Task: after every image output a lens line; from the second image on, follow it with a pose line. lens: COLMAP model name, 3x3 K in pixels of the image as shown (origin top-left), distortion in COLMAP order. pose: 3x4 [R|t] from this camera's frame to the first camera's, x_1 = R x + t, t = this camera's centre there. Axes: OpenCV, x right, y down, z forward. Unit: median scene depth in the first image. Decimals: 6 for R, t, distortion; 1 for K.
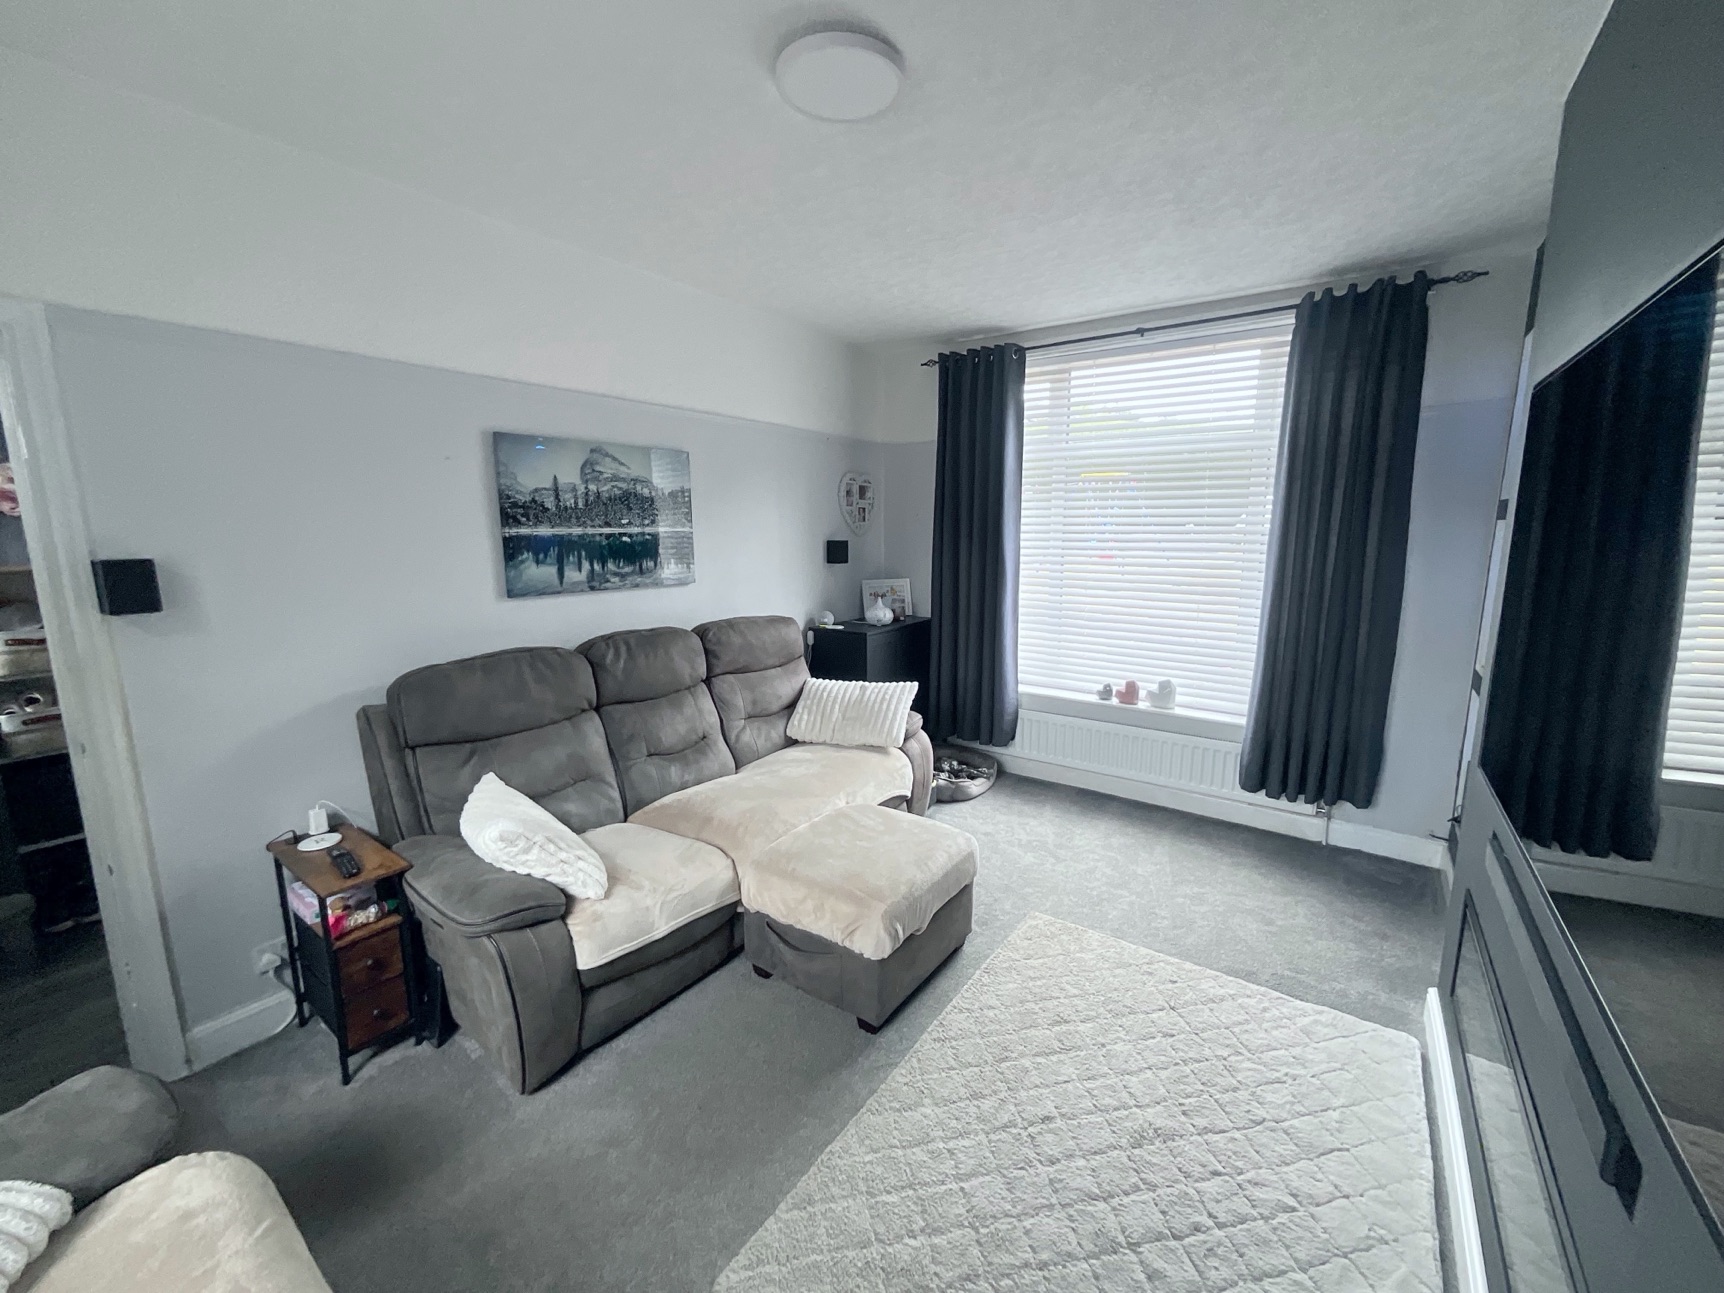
lens RADIAL K [[699.7, 0, 864.9], [0, 699.7, 643.7], [0, 0, 1]] dist [-0.001918, 0.001508]
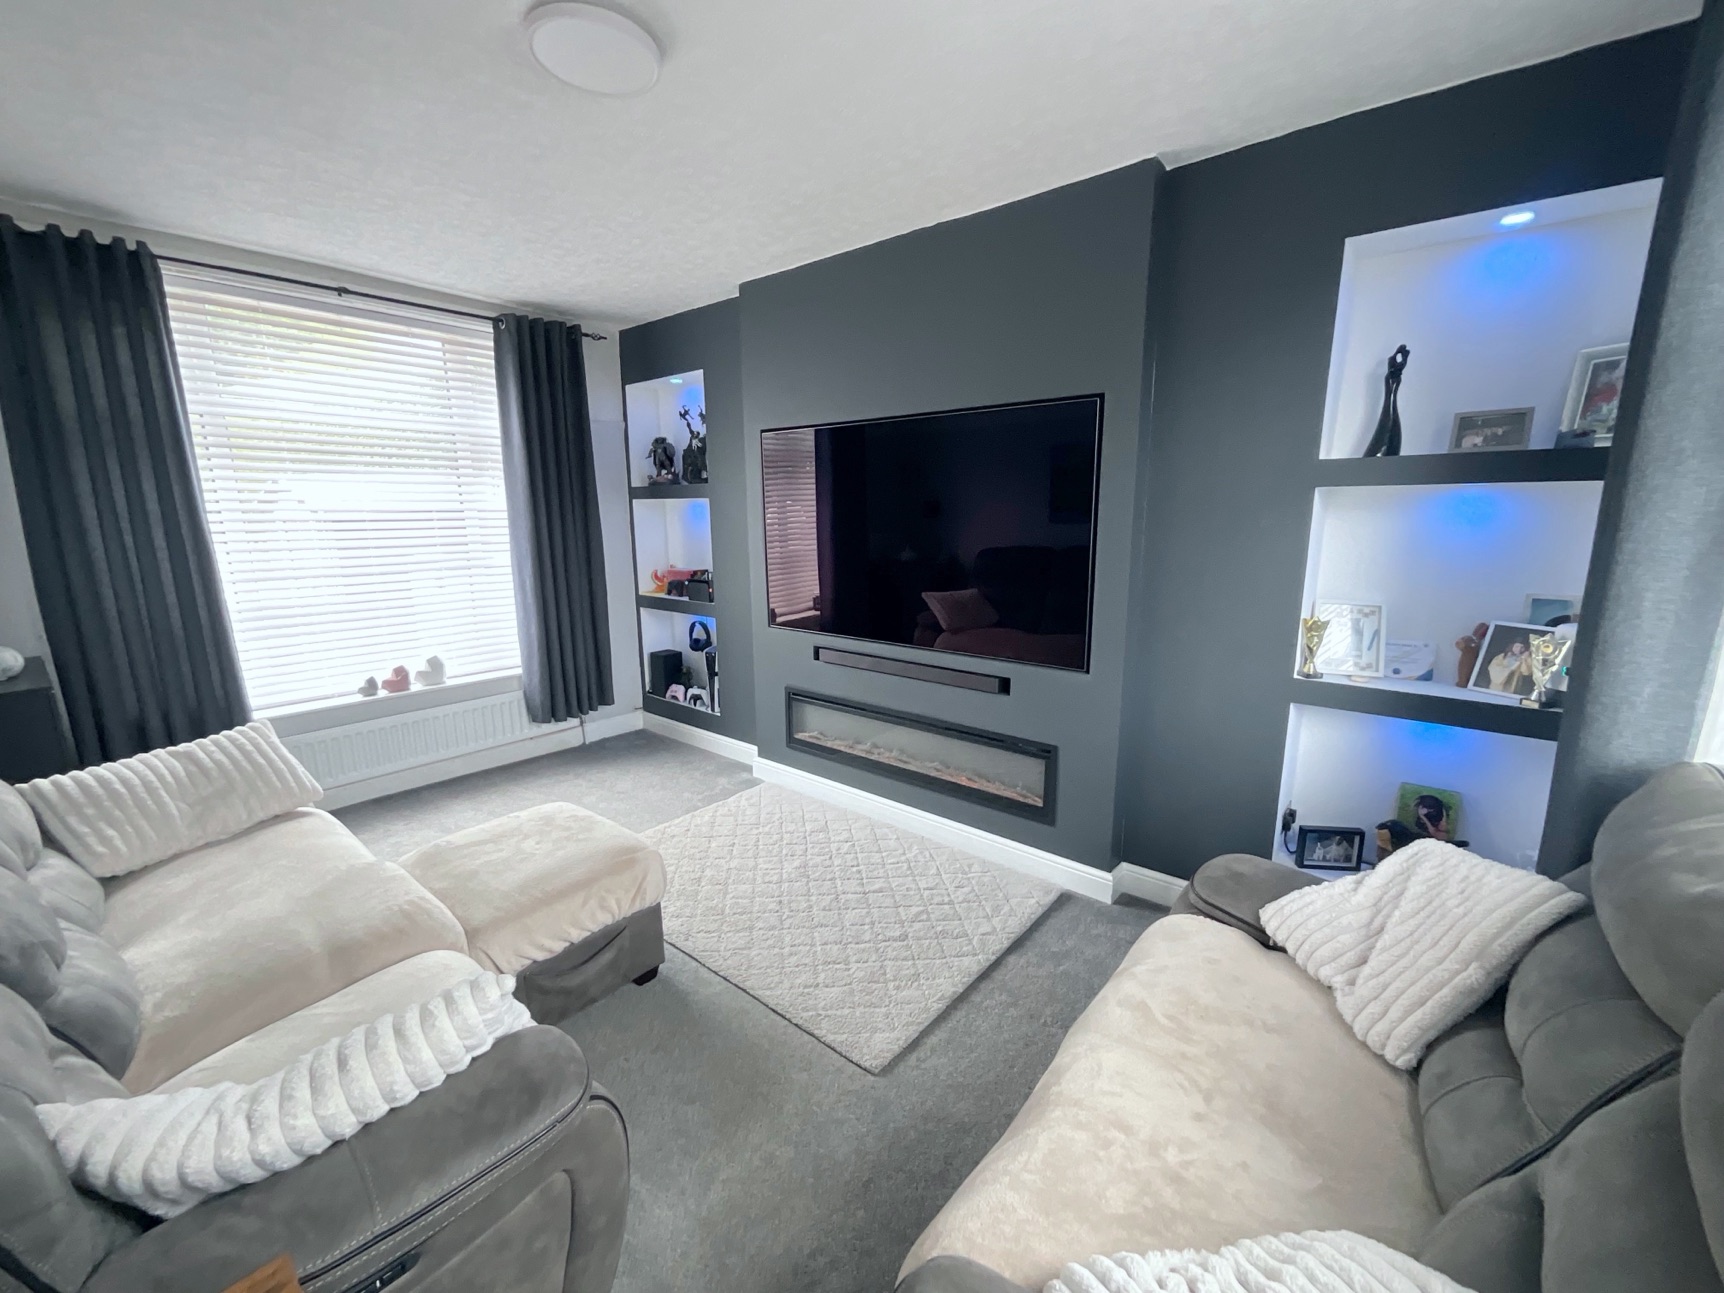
lens RADIAL K [[699.7, 0, 856.8], [0, 699.7, 643.5], [0, 0, 1]] dist [-0.001918, 0.001508]
pose [[0.083831, -0.188941, 0.978404, -0.563971], [0.170590, 0.970086, 0.172719, -0.040424], [-0.981770, 0.152427, 0.113555, 0.312296]]
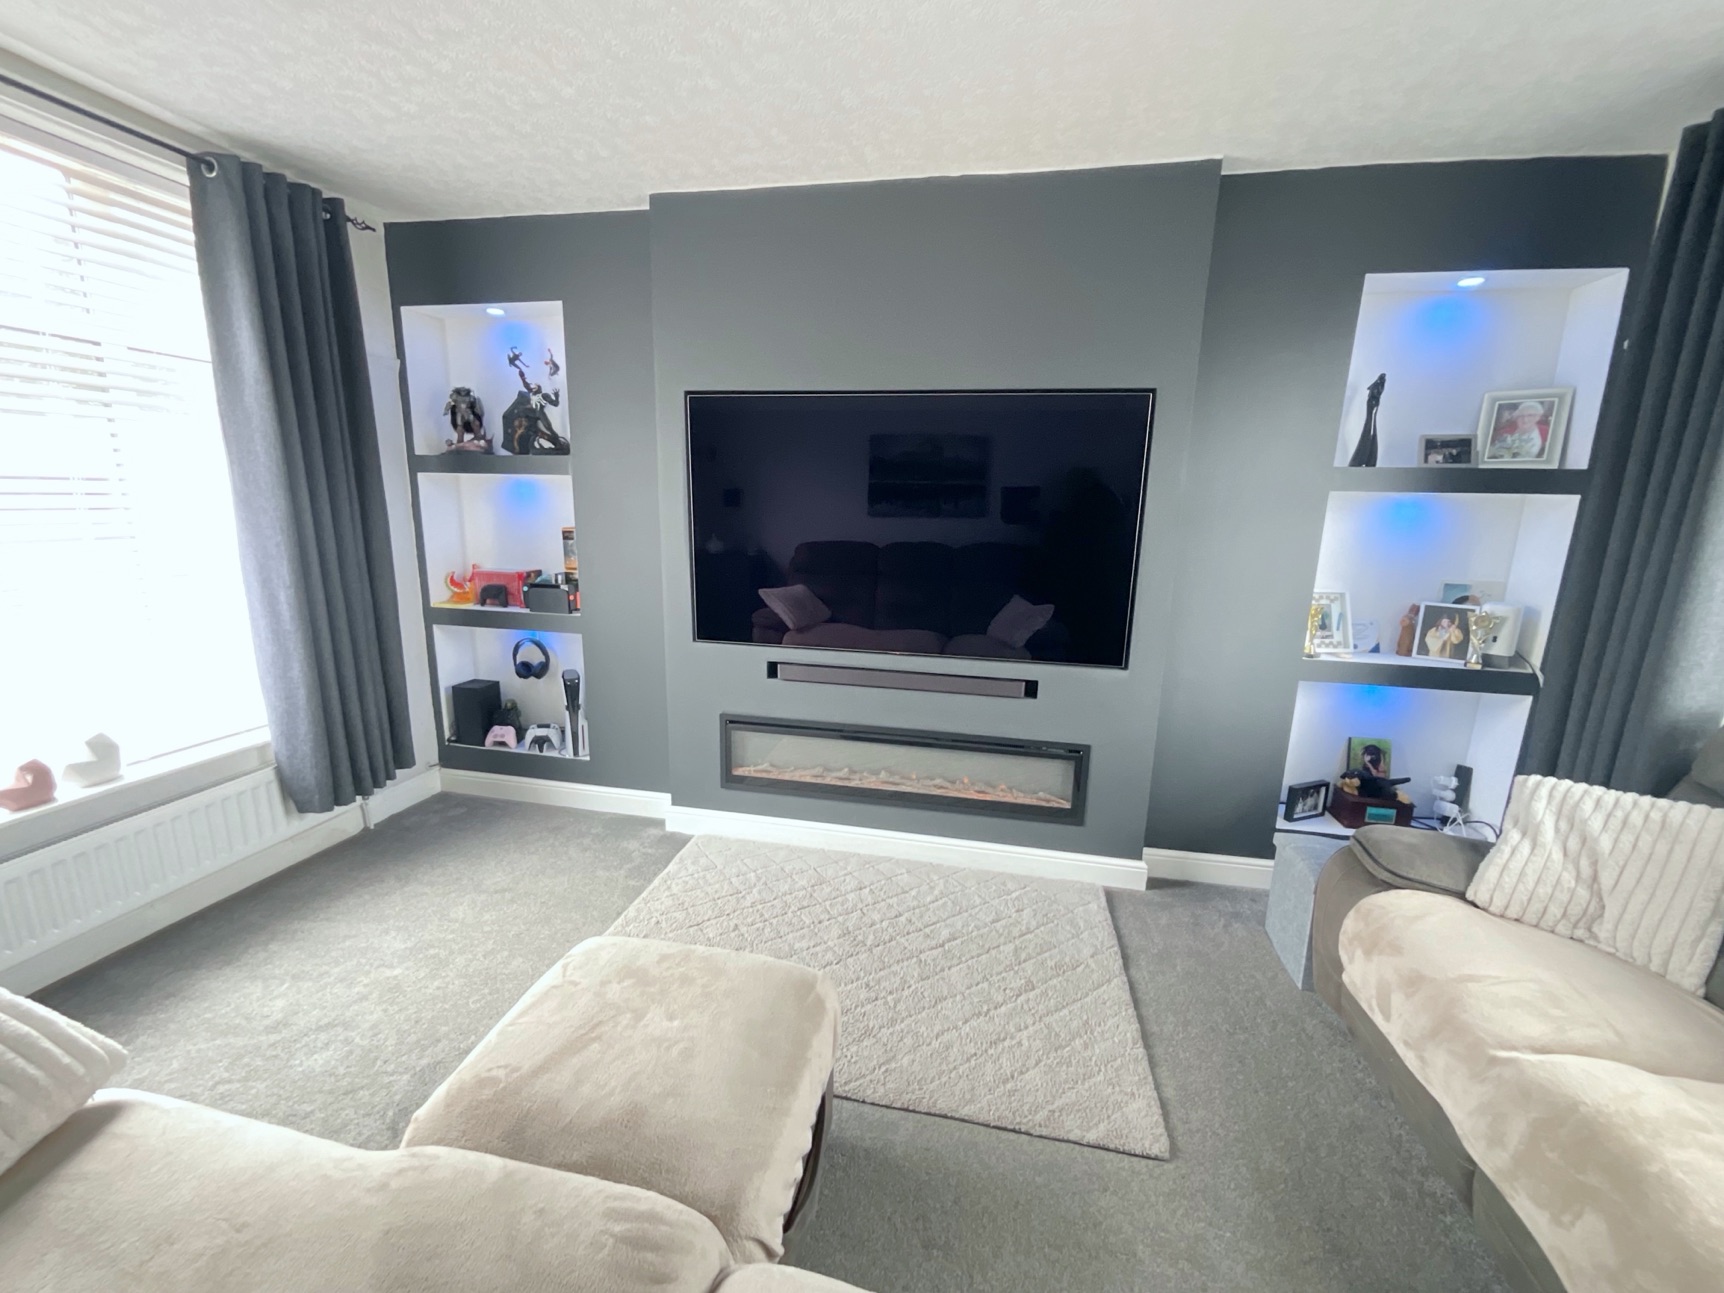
lens RADIAL K [[699.7, 0, 856.4], [0, 699.7, 646.2], [0, 0, 1]] dist [-0.001918, 0.001508]
pose [[-0.399900, -0.196263, 0.895299, -0.362806], [0.129709, 0.954856, 0.267256, -0.101302], [-0.907334, 0.223004, -0.356389, 0.692827]]
